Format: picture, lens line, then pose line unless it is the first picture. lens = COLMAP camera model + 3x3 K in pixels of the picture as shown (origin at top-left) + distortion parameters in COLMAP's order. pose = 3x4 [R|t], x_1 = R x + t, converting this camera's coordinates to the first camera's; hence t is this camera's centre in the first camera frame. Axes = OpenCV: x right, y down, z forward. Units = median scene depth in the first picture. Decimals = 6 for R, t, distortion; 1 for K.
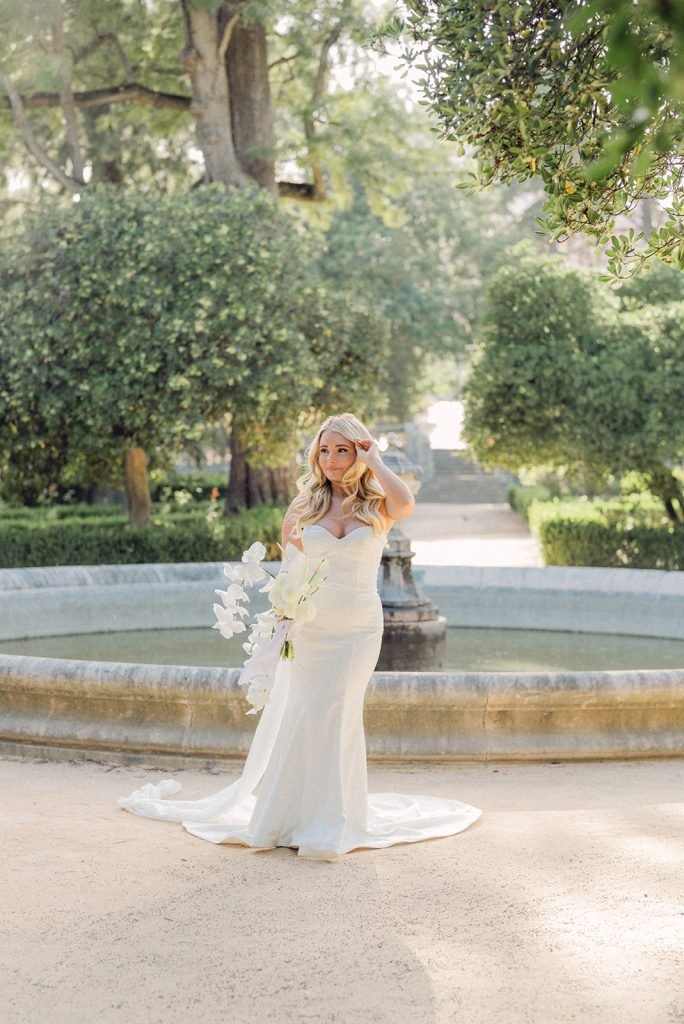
lens RADIAL K [[1733.3, 0, 340.9], [0, 1733.3, 542.1], [0, 0, 1]] dist [-0.025695, -0.018507]
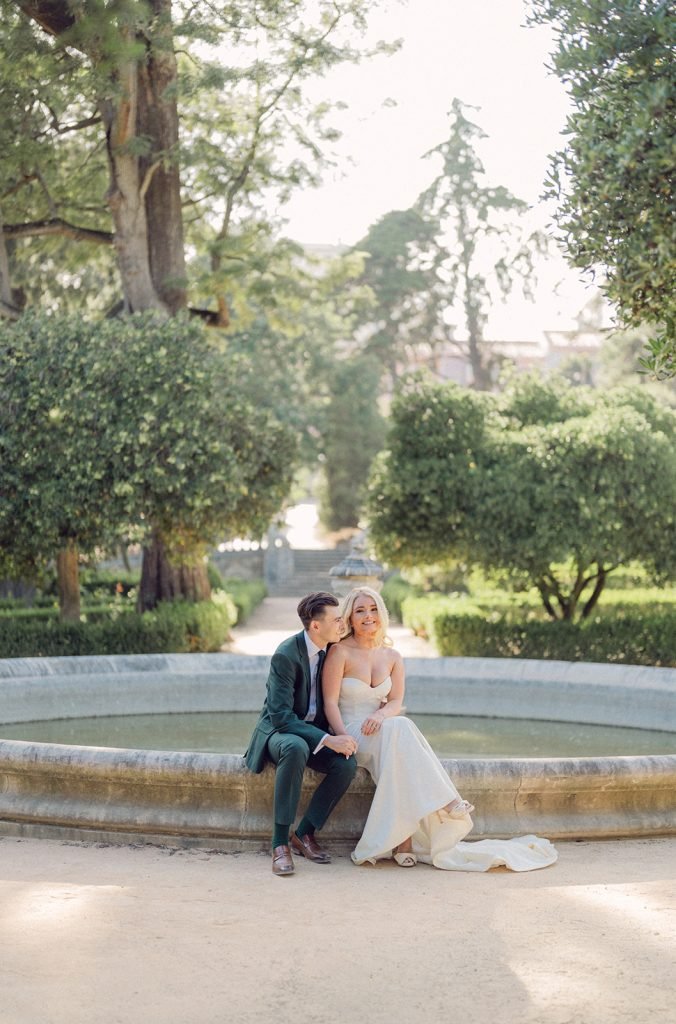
lens RADIAL K [[1561.6, 0, 335.4], [0, 1561.6, 482.8], [0, 0, 1]] dist [-0.024809, 0.052040]
pose [[0.993836, 0.012596, 0.110140, -0.067411], [-0.002143, 0.995521, -0.094515, -0.002584], [-0.110837, 0.093697, 0.989412, 0.006165]]
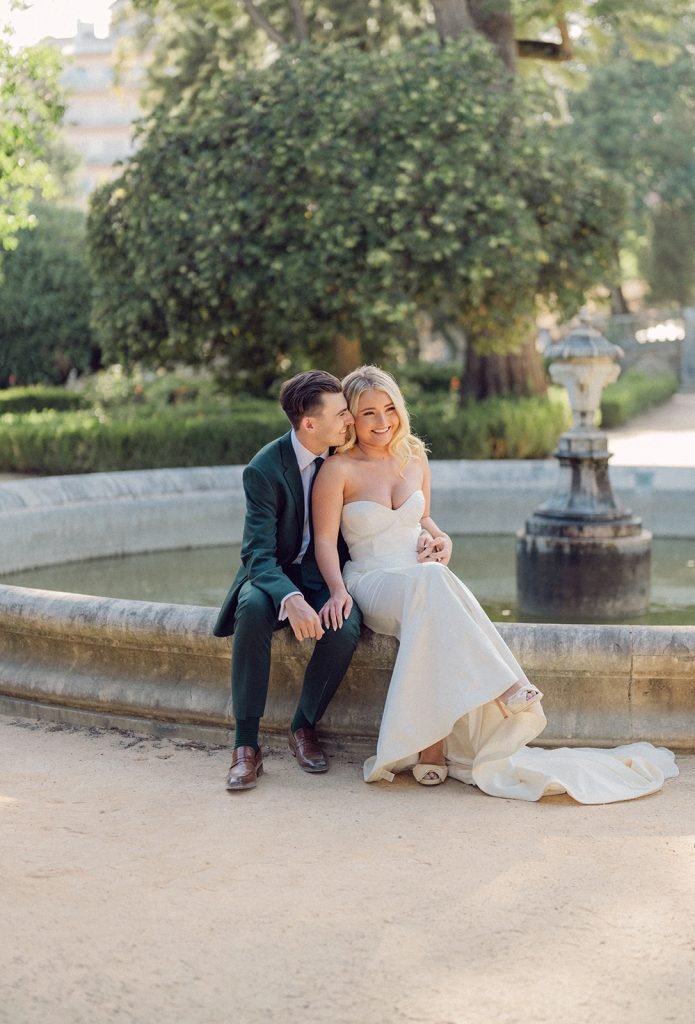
lens RADIAL K [[1698.5, 0, 347.5], [0, 1698.5, 512.0], [0, 0, 1]] dist [-0.054157, -0.107495]
pose [[0.984510, 0.005856, -0.175233, 0.042492], [0.002133, 0.998968, 0.045370, -0.001856], [0.175318, -0.045041, 0.983481, 0.136914]]
